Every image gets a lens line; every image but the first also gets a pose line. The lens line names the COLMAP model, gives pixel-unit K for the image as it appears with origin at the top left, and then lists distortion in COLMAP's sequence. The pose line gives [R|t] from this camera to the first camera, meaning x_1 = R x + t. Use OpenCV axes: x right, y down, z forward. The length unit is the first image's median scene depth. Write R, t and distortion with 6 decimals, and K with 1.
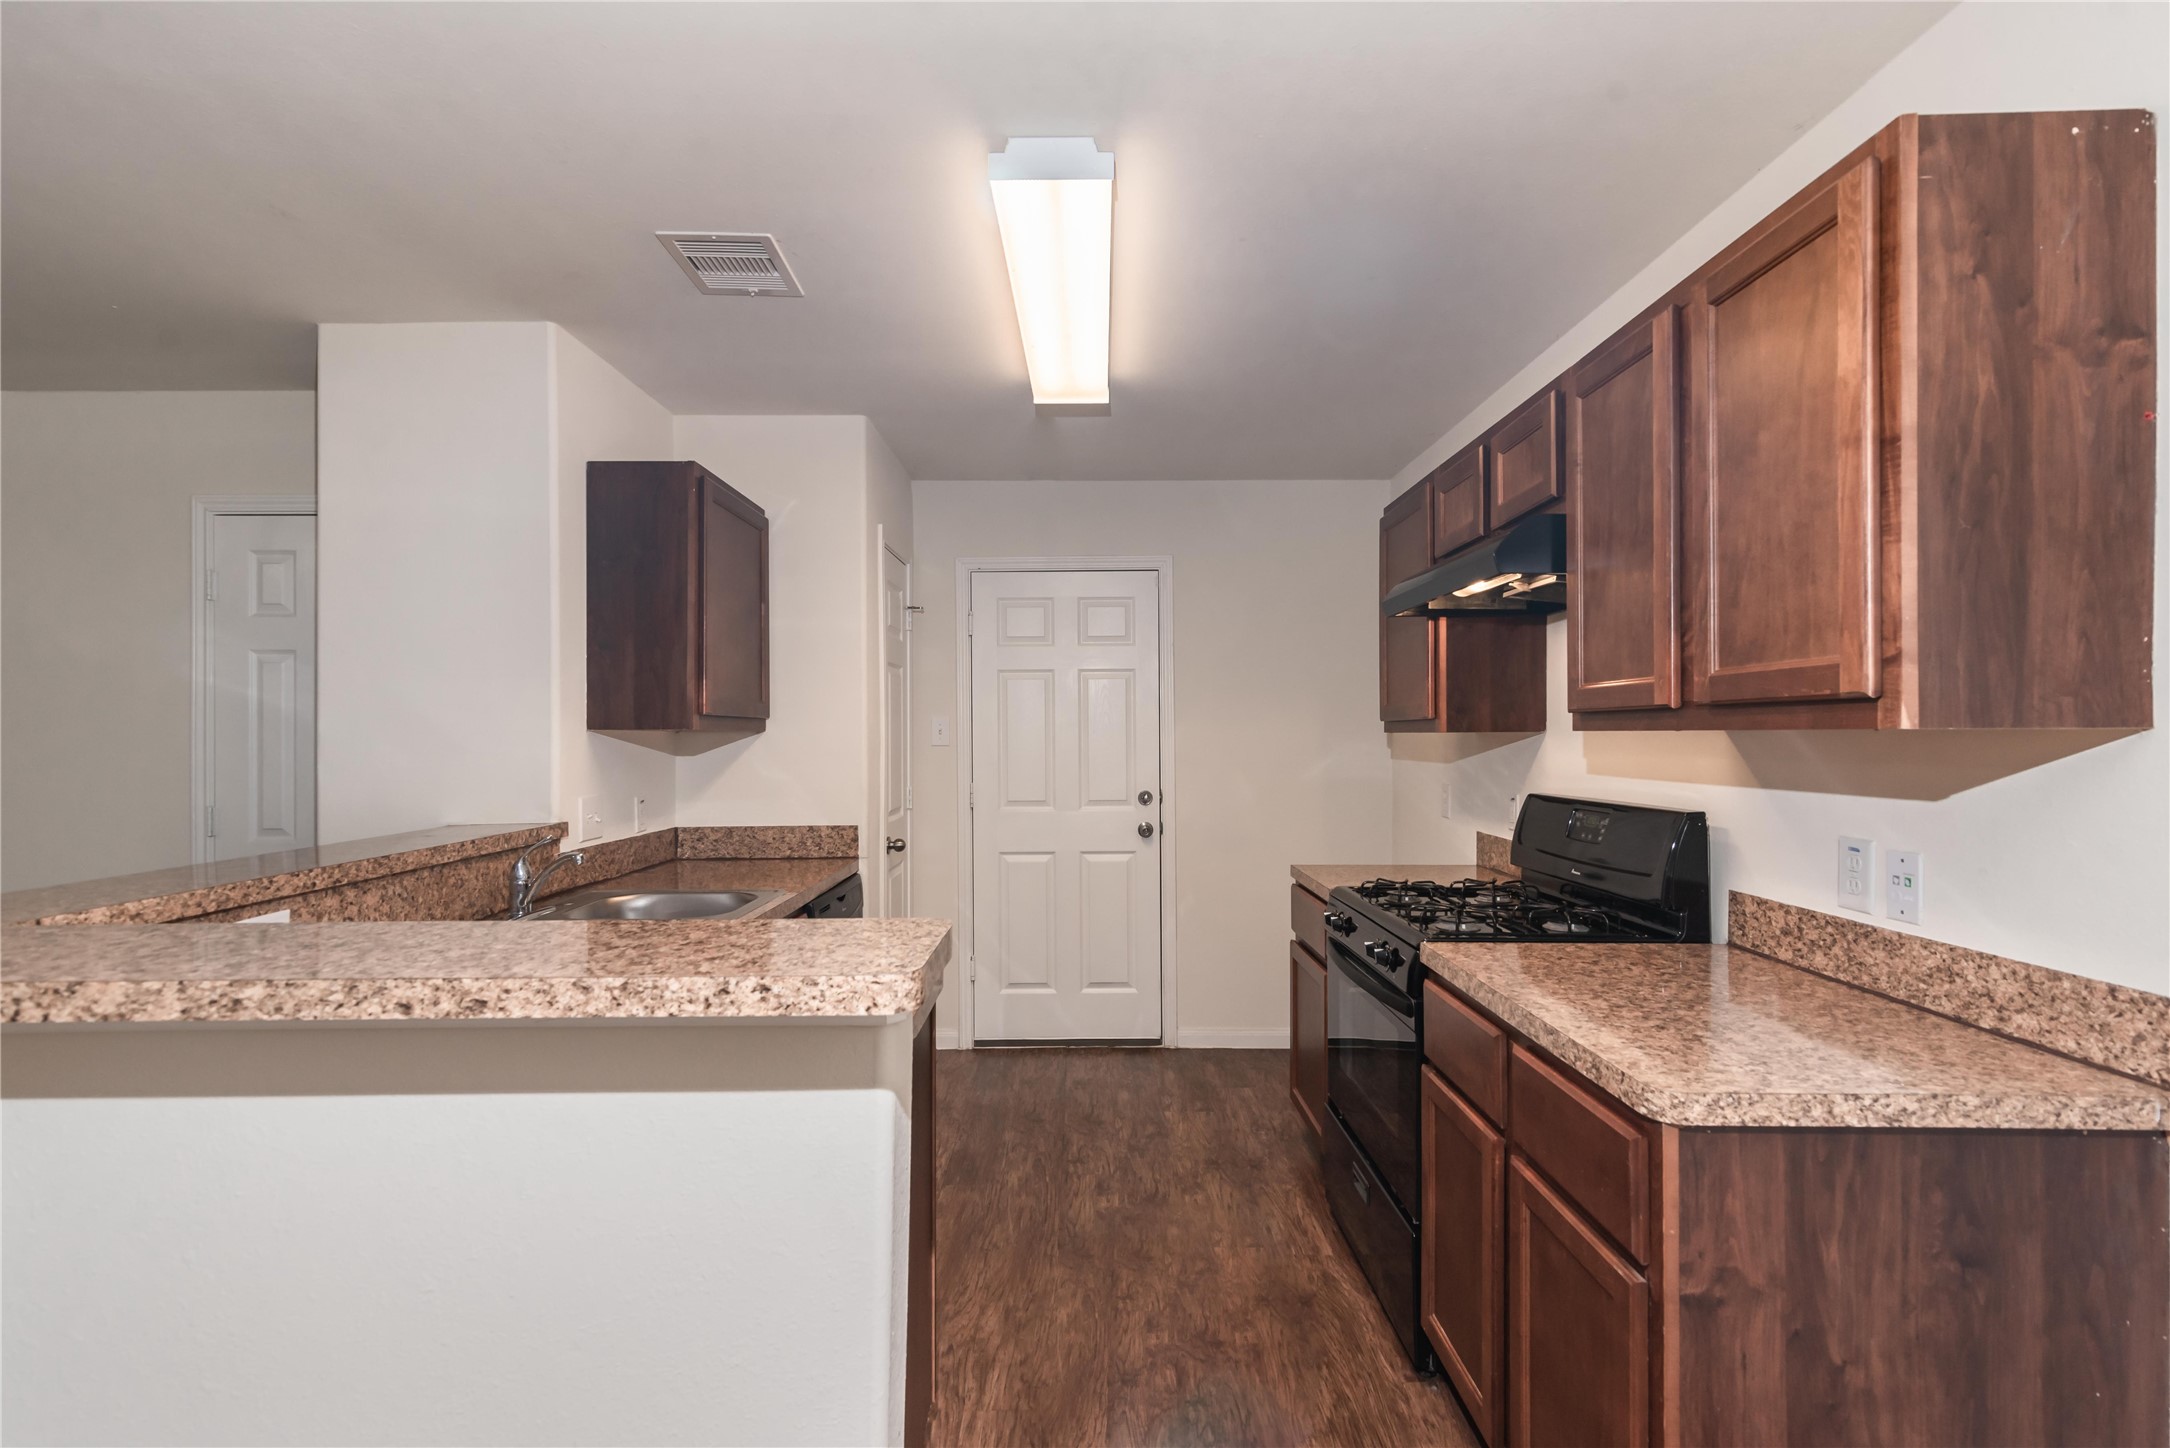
lens RADIAL K [[991.3, 0, 1088.8], [0, 991.3, 729.0], [0, 0, 1]] dist [0.013057, -0.000958]
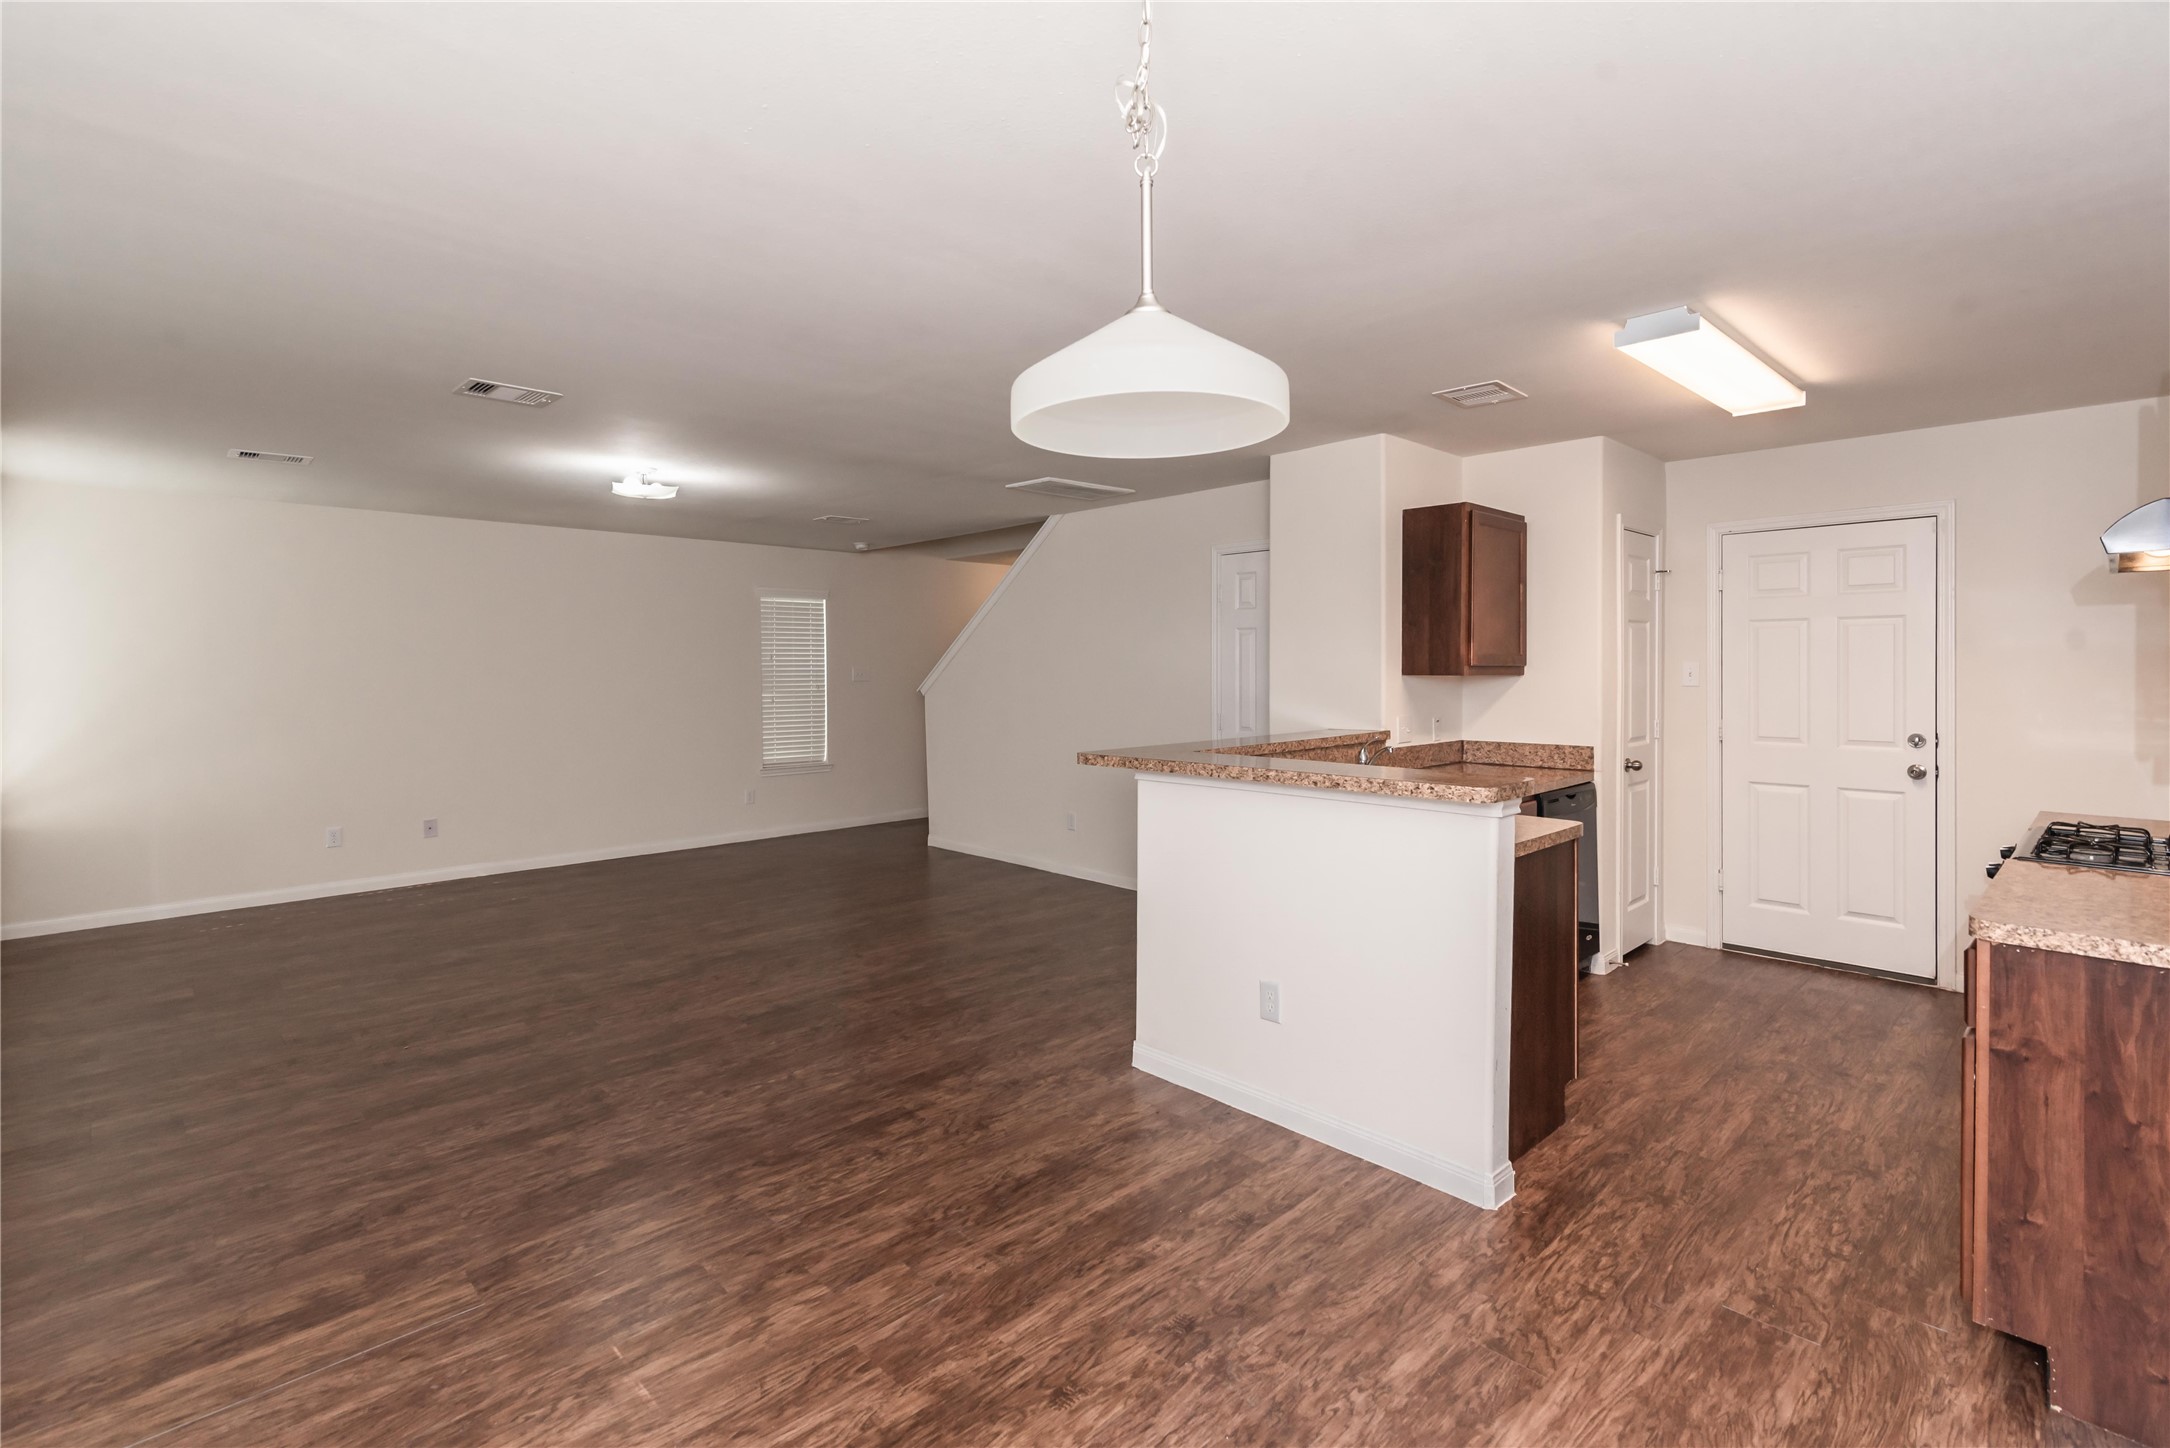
lens RADIAL K [[991.3, 0, 1106.5], [0, 991.3, 670.0], [0, 0, 1]] dist [0.013057, -0.000958]
pose [[0.701227, 0.005600, -0.712916, 0.316992], [0.003528, 0.999930, 0.011324, -0.027481], [0.712929, -0.010456, 0.701158, -0.487121]]
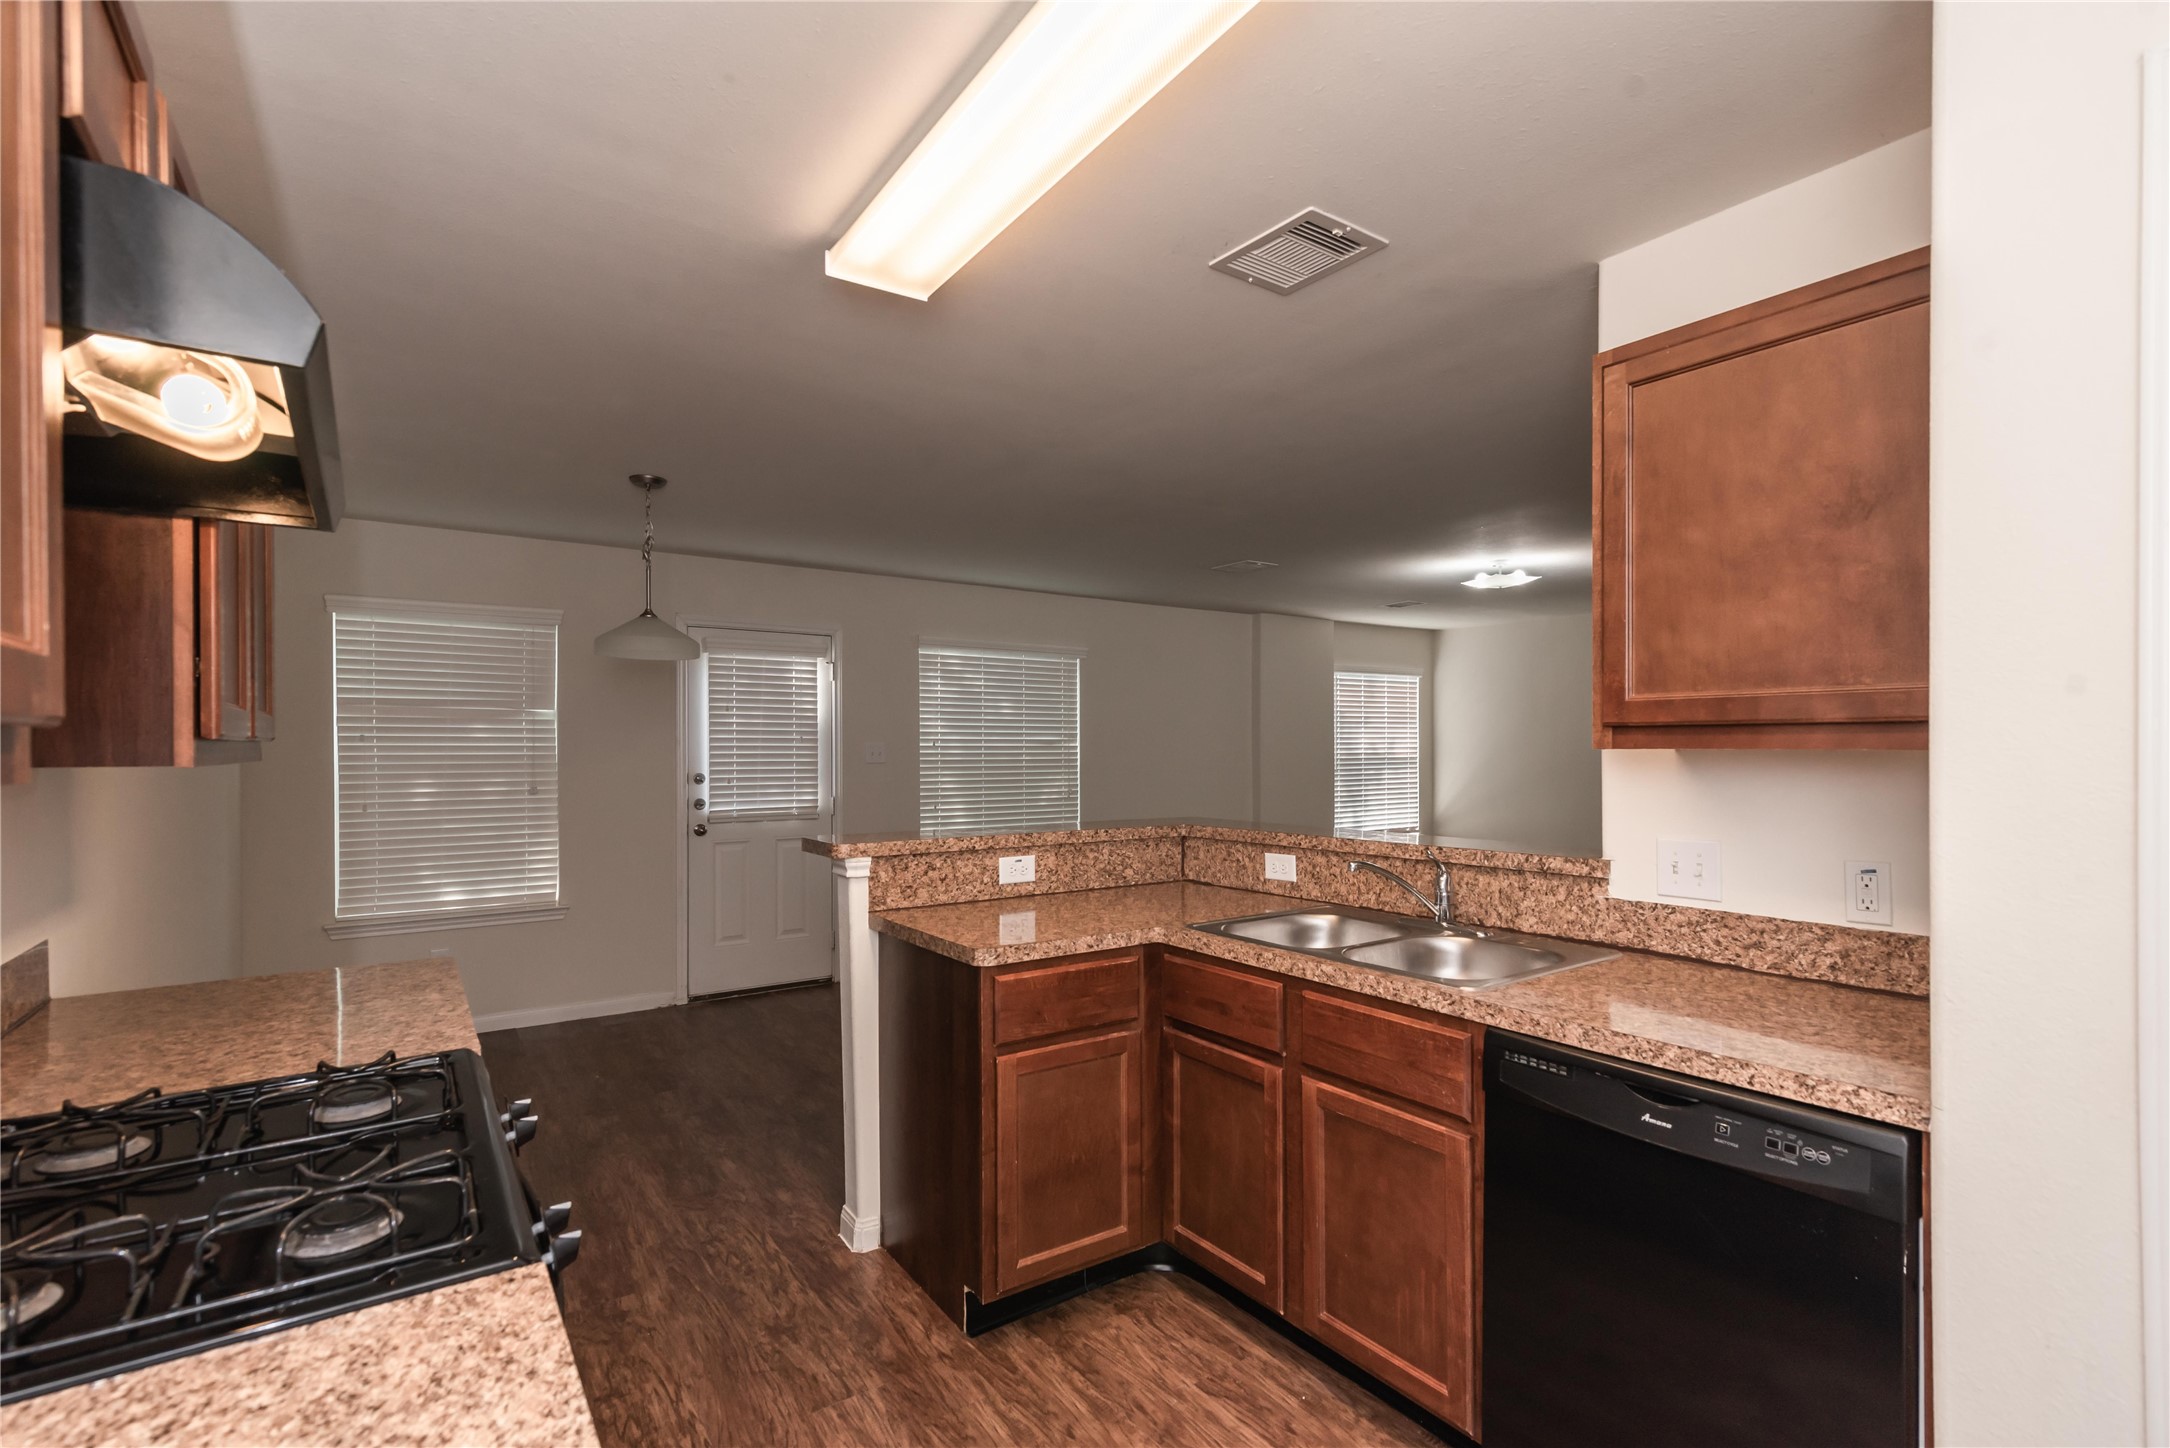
lens RADIAL K [[991.3, 0, 1086.6], [0, 991.3, 741.0], [0, 0, 1]] dist [0.013057, -0.000958]
pose [[-0.816371, -0.001880, -0.577524, 0.288456], [0.005311, 0.999928, -0.010762, 0.001230], [0.577503, -0.011853, -0.816302, 1.355041]]
